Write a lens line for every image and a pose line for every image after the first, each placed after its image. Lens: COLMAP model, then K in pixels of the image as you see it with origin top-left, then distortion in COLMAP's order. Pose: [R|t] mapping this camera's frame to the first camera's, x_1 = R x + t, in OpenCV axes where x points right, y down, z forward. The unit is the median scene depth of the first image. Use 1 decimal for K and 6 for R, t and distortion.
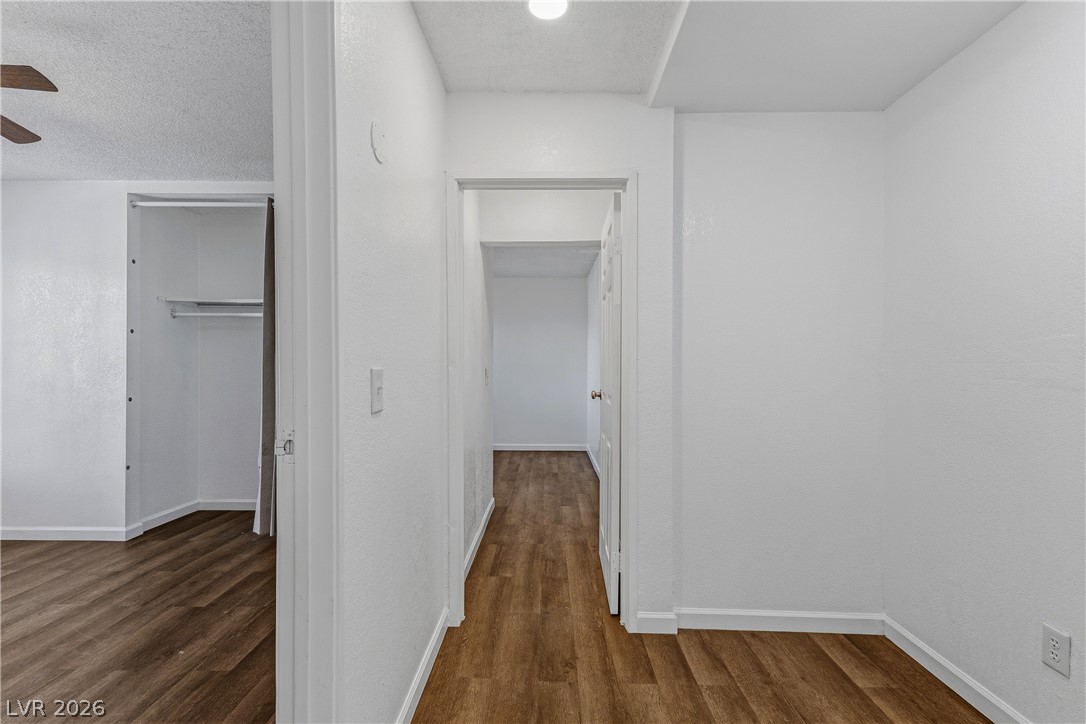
lens RADIAL K [[504.4, 0, 539.5], [0, 504.4, 360.0], [0, 0, 1]] dist [0.024822, -0.006741]
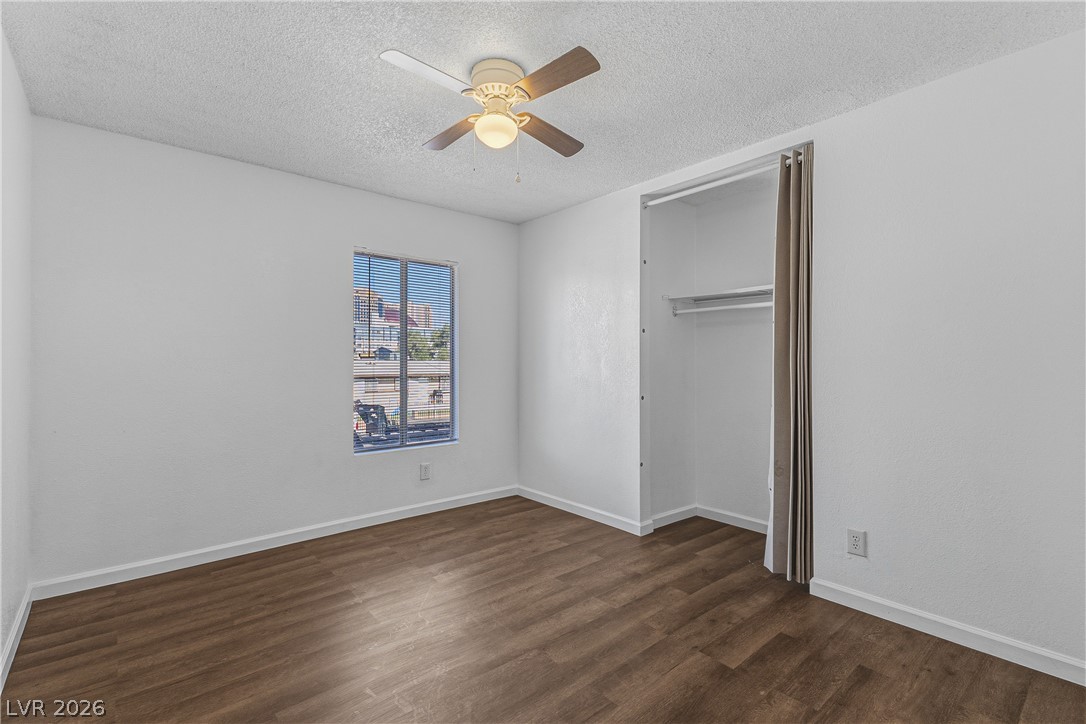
lens RADIAL K [[504.4, 0, 539.5], [0, 504.4, 360.0], [0, 0, 1]] dist [0.024822, -0.006741]
pose [[0.667939, -0.000428, -0.744216, -0.211364], [0.004414, 0.999985, 0.003387, -0.002913], [0.744203, -0.005547, 0.667930, 0.196079]]
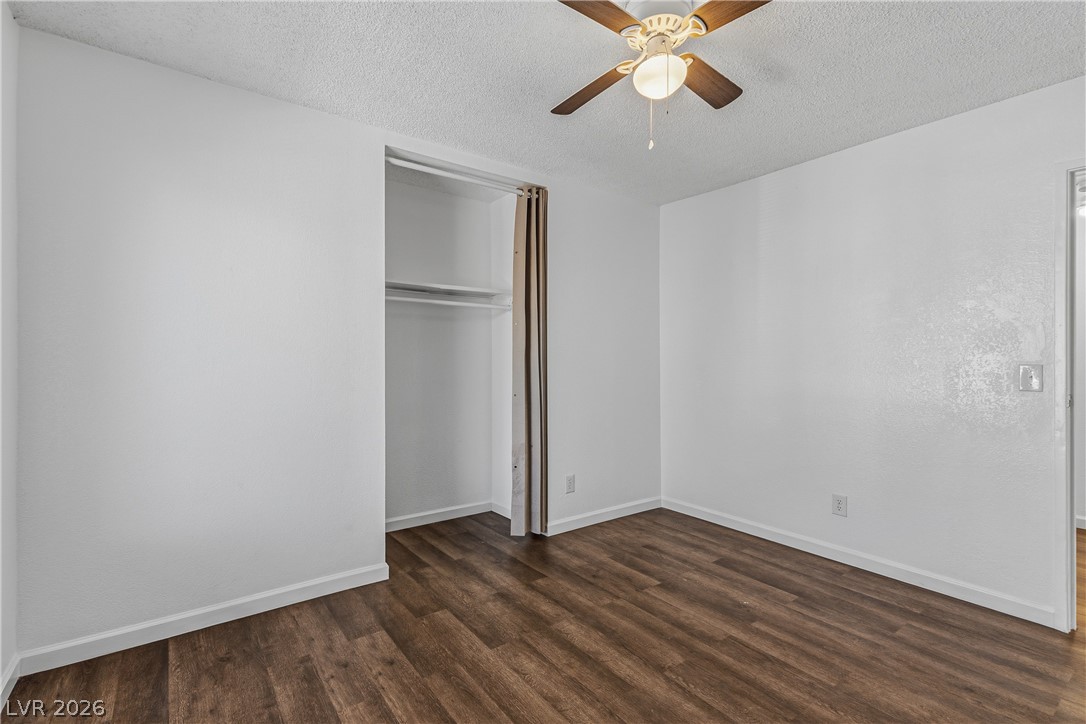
lens RADIAL K [[493.4, 0, 538.7], [0, 493.4, 369.1], [0, 0, 1]] dist [0.023294, -0.007672]
pose [[0.790409, -0.013080, 0.612440, -1.208890], [-0.006761, 0.999525, 0.030073, -0.005745], [-0.612542, -0.027911, 0.789945, 0.265127]]
